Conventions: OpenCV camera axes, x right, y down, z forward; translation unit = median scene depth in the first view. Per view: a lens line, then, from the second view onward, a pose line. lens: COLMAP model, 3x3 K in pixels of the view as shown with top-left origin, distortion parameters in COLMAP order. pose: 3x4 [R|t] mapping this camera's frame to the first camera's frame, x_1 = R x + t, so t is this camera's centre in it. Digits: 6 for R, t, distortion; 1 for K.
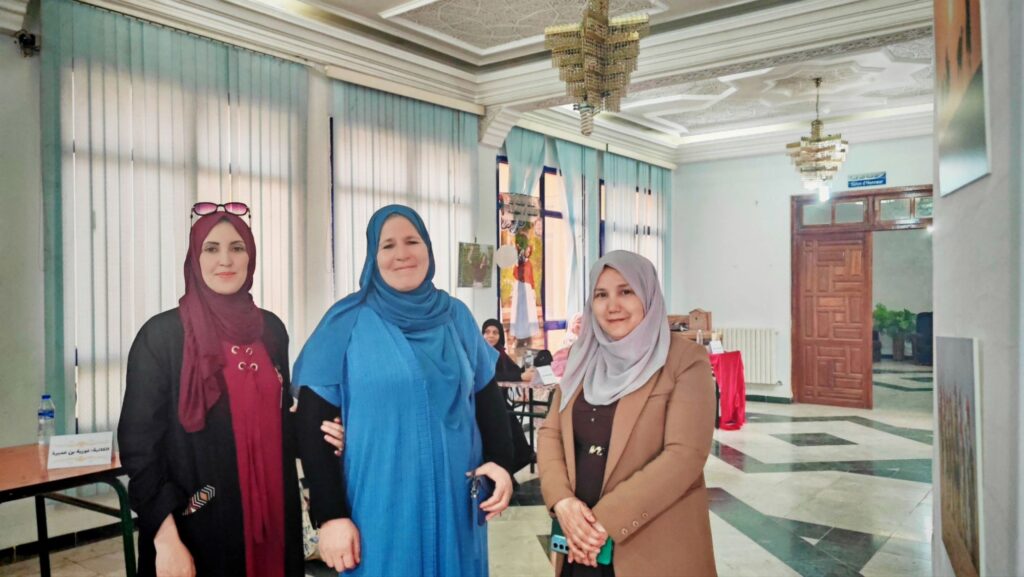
lens RADIAL K [[820.1, 0, 511.8], [0, 820.1, 291.3], [0, 0, 1]] dist [0.118888, -0.007824]
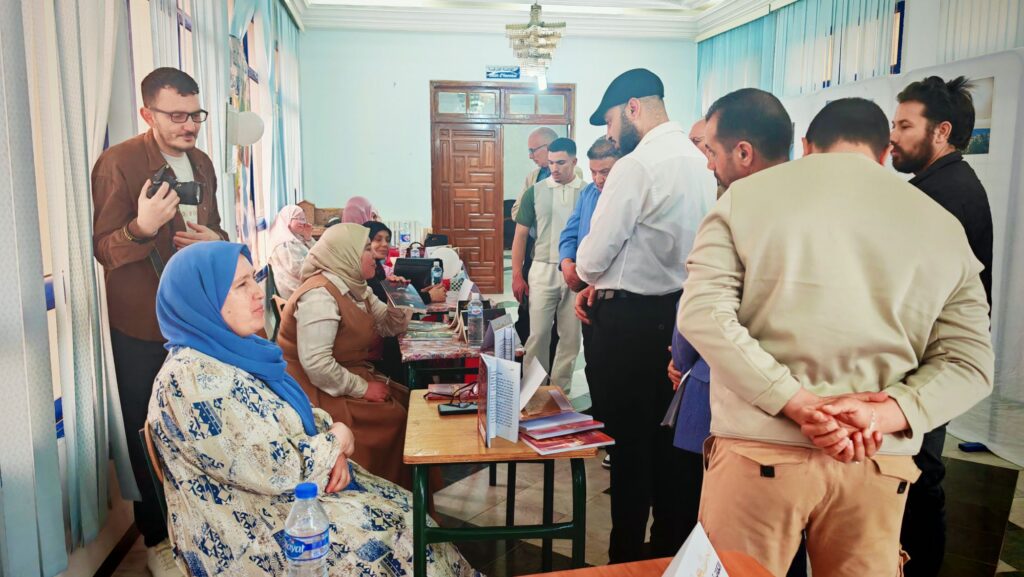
lens RADIAL K [[820.1, 0, 511.8], [0, 820.1, 291.3], [0, 0, 1]] dist [0.118888, -0.007824]
pose [[0.729833, -0.083274, 0.678535, -0.273812], [-0.008237, 0.991410, 0.130532, 0.000849], [-0.683576, -0.100856, 0.722878, 0.230551]]
